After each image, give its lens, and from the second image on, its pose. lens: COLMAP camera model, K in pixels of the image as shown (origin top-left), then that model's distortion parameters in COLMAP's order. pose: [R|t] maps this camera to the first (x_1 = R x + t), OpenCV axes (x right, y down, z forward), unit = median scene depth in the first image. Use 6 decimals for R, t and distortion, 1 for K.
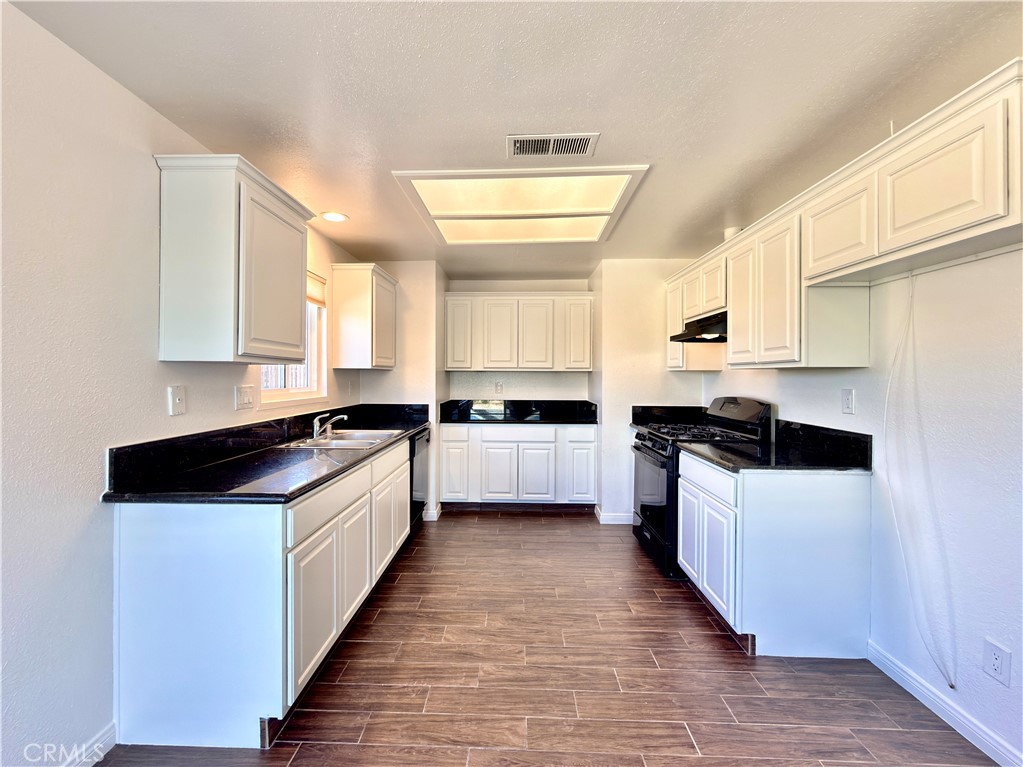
lens RADIAL K [[443.0, 0, 512.1], [0, 443.0, 374.9], [0, 0, 1]] dist [-0.000143, -0.000142]
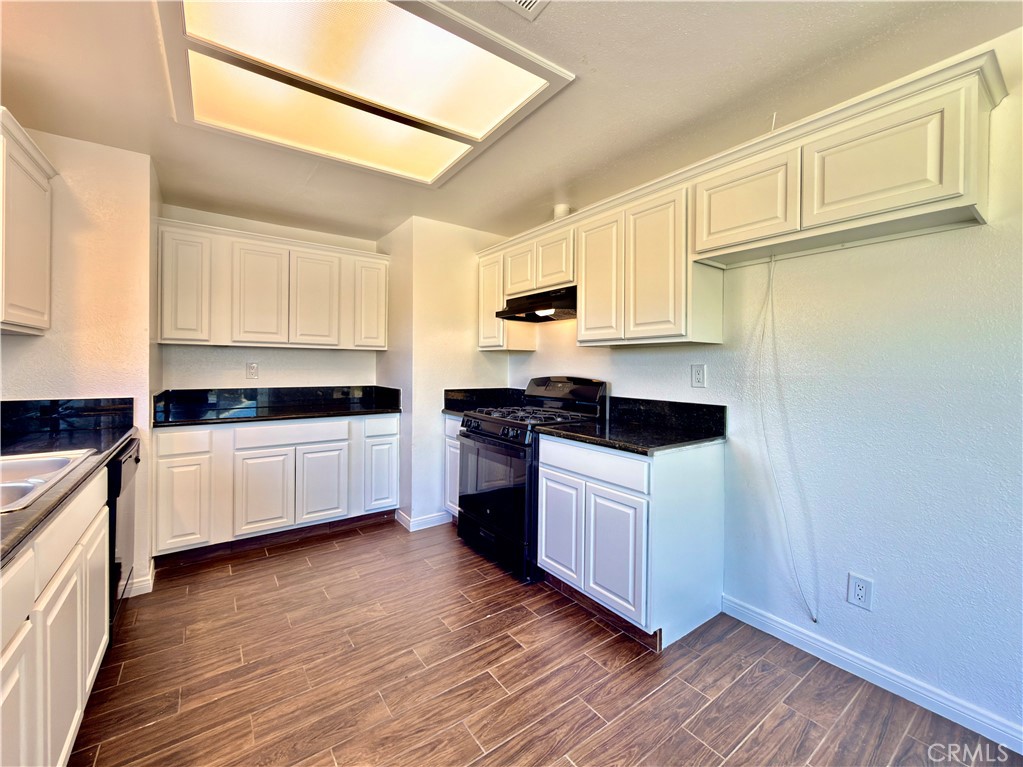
lens RADIAL K [[414.2, 0, 510.3], [0, 414.2, 366.1], [0, 0, 1]] dist [0.000351, 0.000196]
pose [[0.799250, 0.002686, 0.600993, -0.151888], [-0.006356, 0.999972, 0.003984, 0.024652], [-0.600965, -0.007004, 0.799244, 0.335625]]
